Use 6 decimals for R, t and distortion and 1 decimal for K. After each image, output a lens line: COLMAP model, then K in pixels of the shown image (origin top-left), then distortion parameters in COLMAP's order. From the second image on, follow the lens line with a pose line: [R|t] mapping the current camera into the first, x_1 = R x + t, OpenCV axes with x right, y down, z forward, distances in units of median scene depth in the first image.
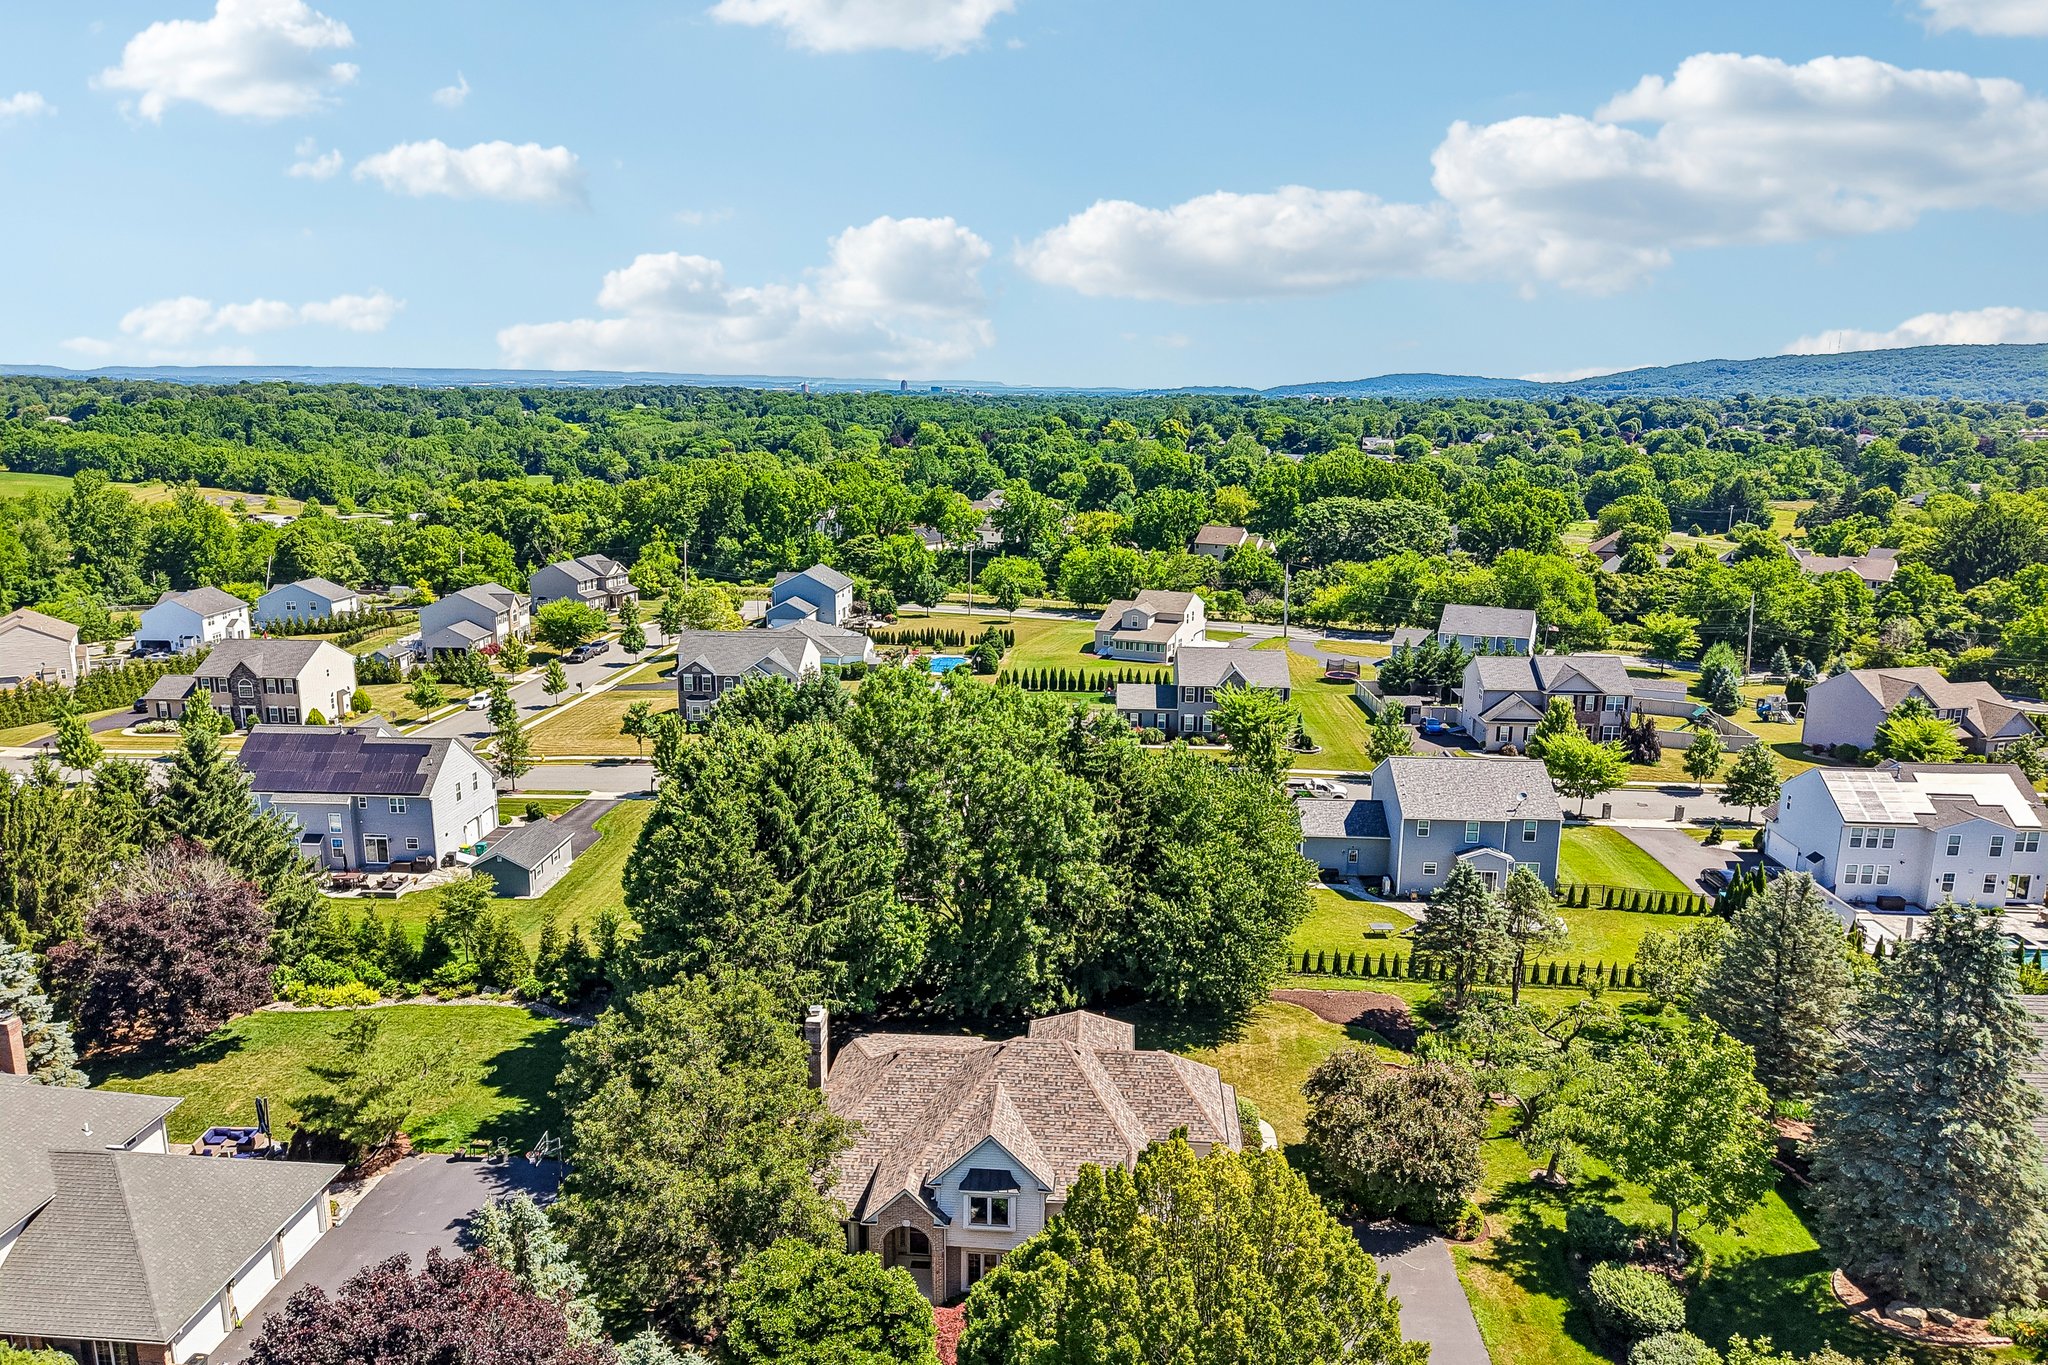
lens RADIAL K [[1369.8, 0, 1026.4], [0, 1369.8, 687.3], [0, 0, 1]] dist [0.022896, -0.022876]
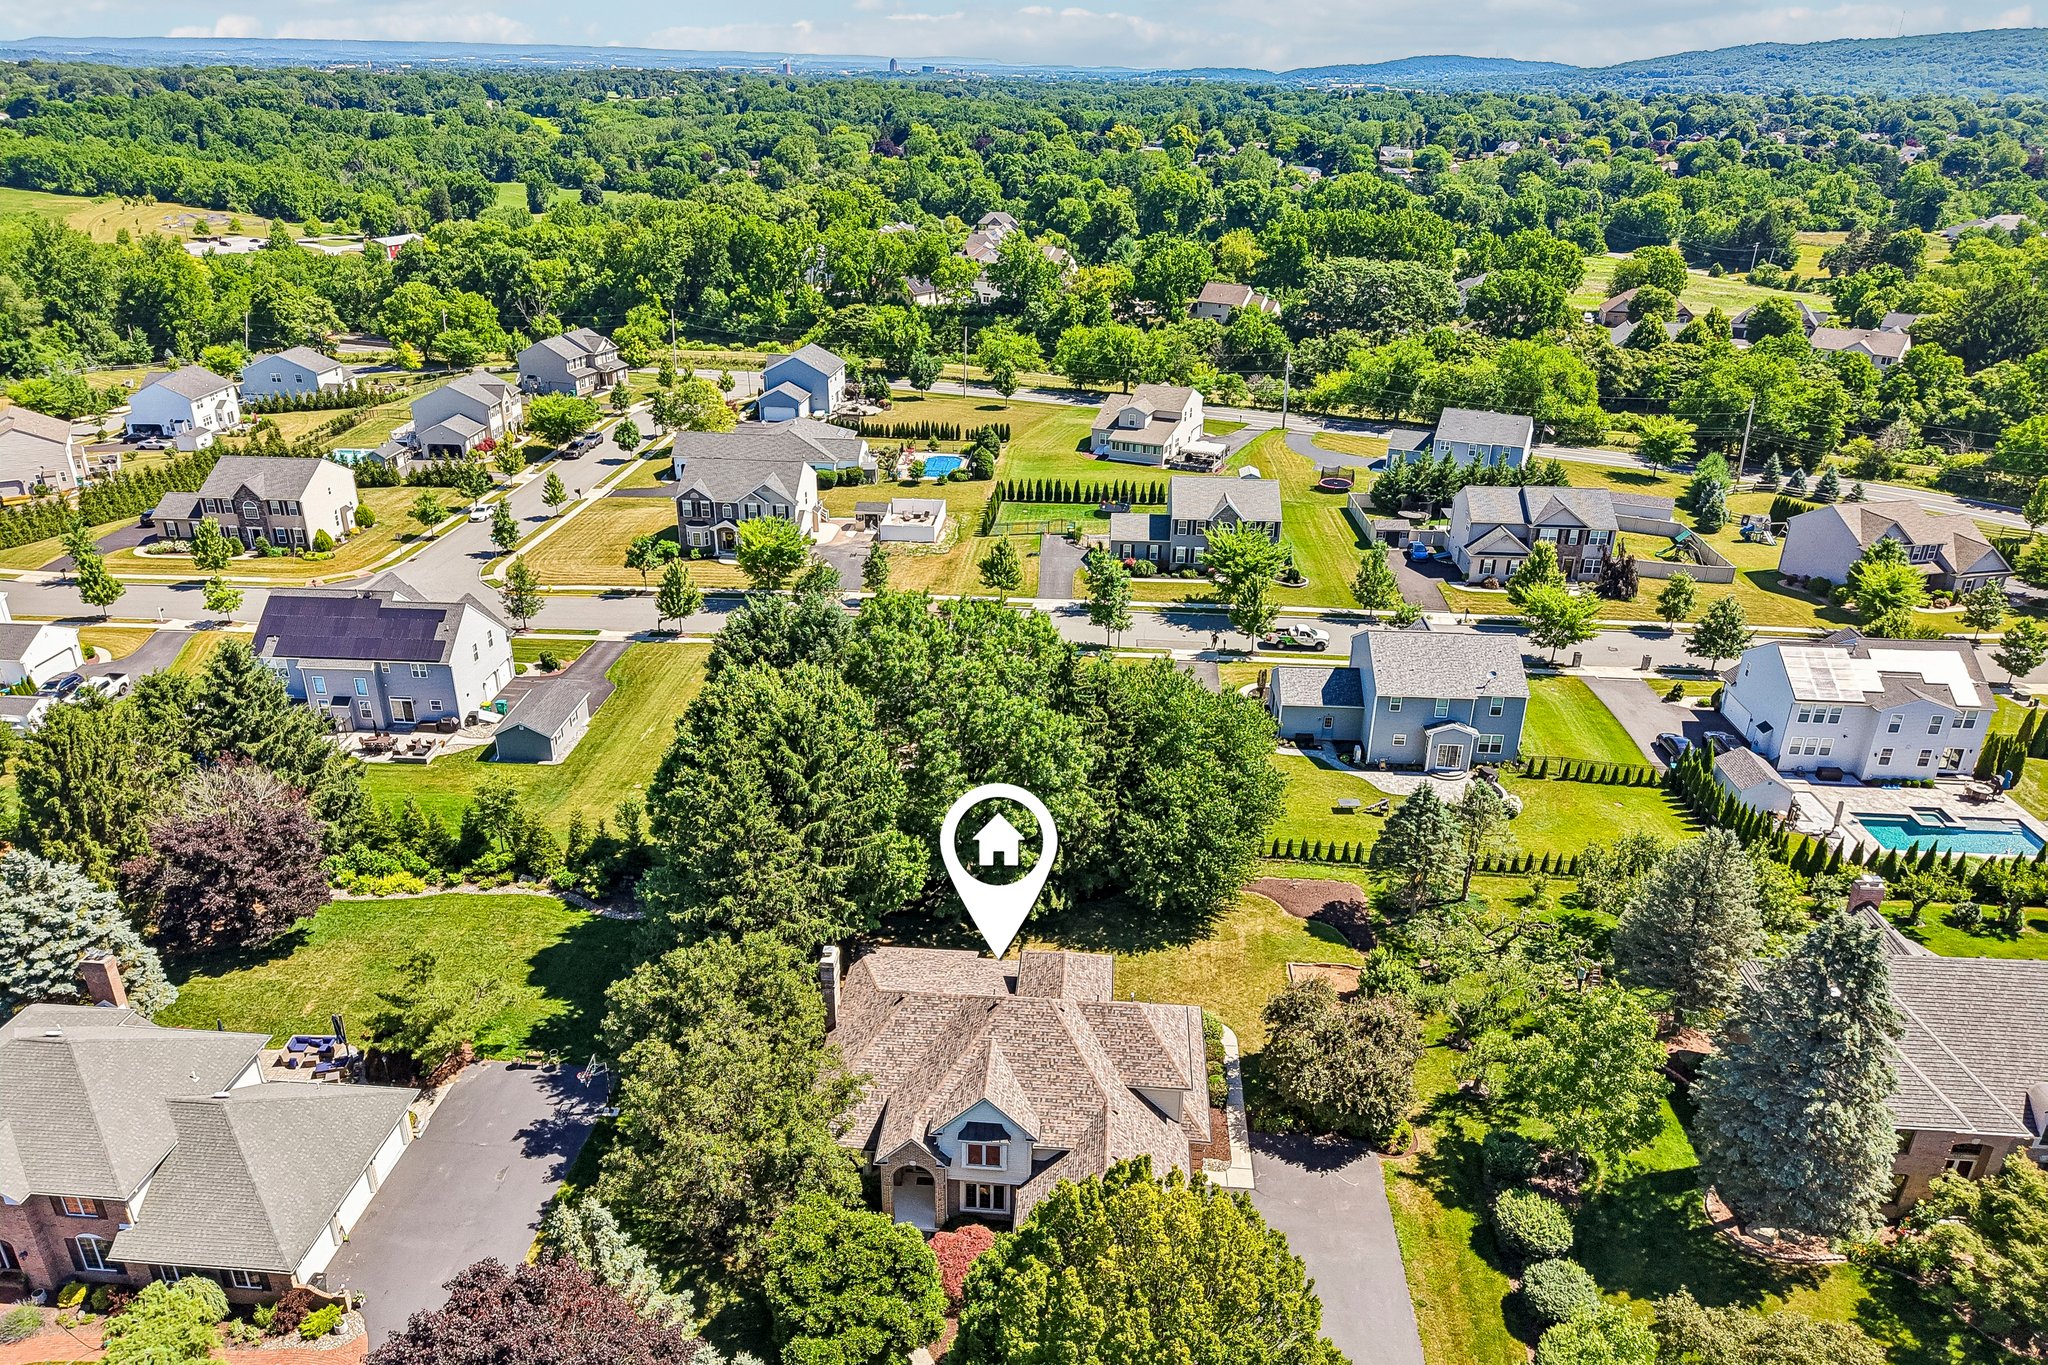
lens RADIAL K [[1369.8, 0, 1026.4], [0, 1369.8, 687.3], [0, 0, 1]] dist [0.022896, -0.022876]
pose [[0.999985, 0.004587, 0.002855, 0.001440], [-0.005081, 0.978091, 0.208118, -0.090413], [-0.001838, -0.208129, 0.978100, -0.019967]]
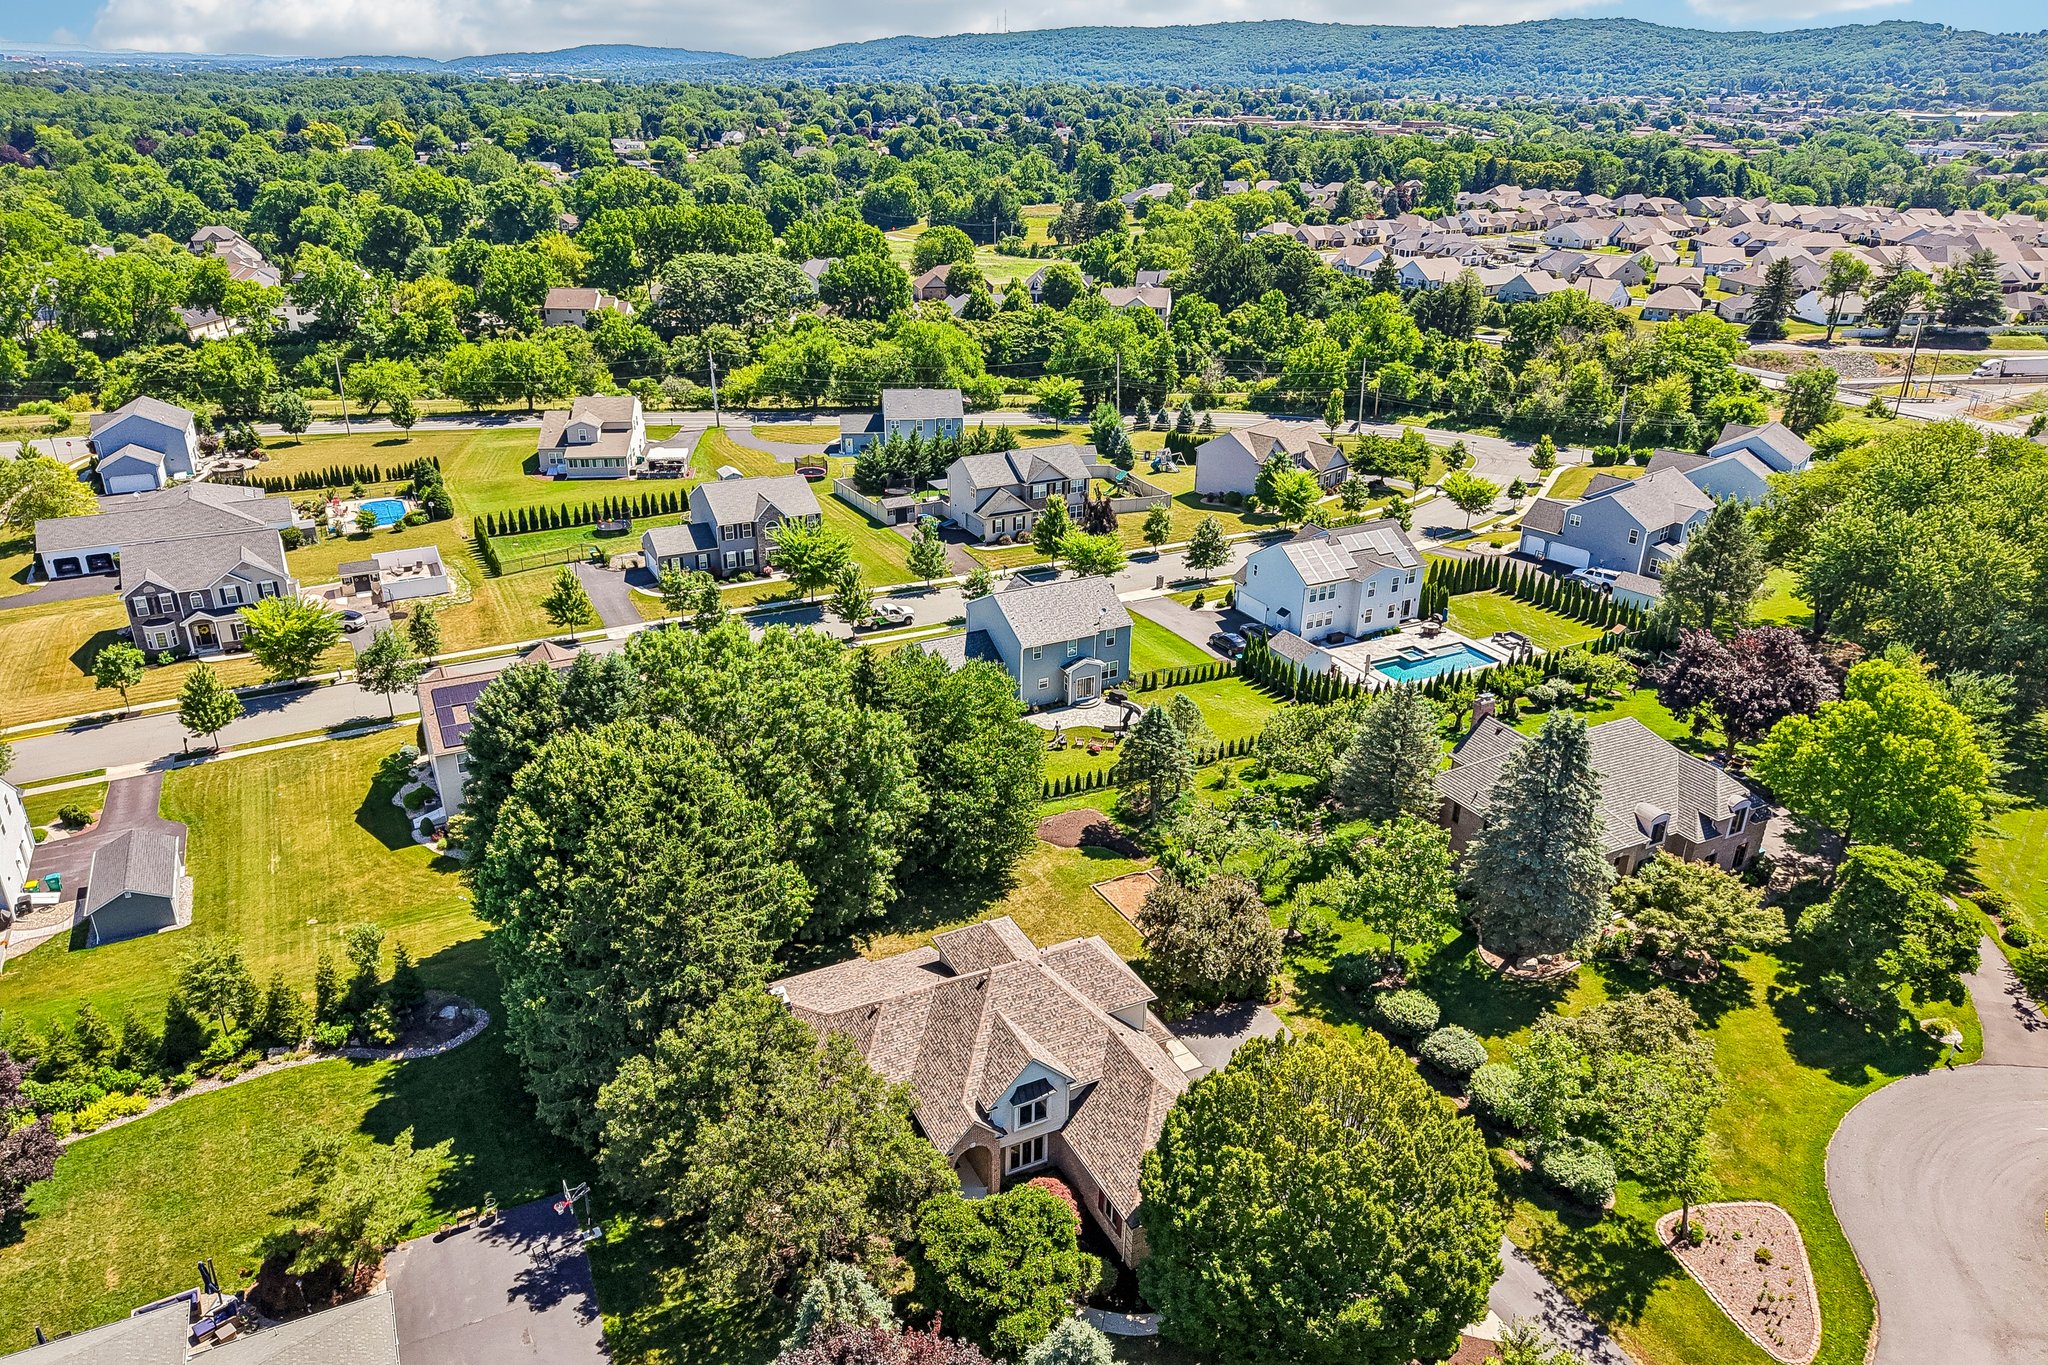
lens RADIAL K [[1359.5, 0, 1019.8], [0, 1359.5, 688.0], [0, 0, 1]] dist [0.059885, -0.073797]
pose [[0.860317, -0.208634, 0.465109, -0.195847], [0.103786, 0.964987, 0.240890, -0.107793], [-0.499082, -0.158970, 0.851848, 0.000715]]
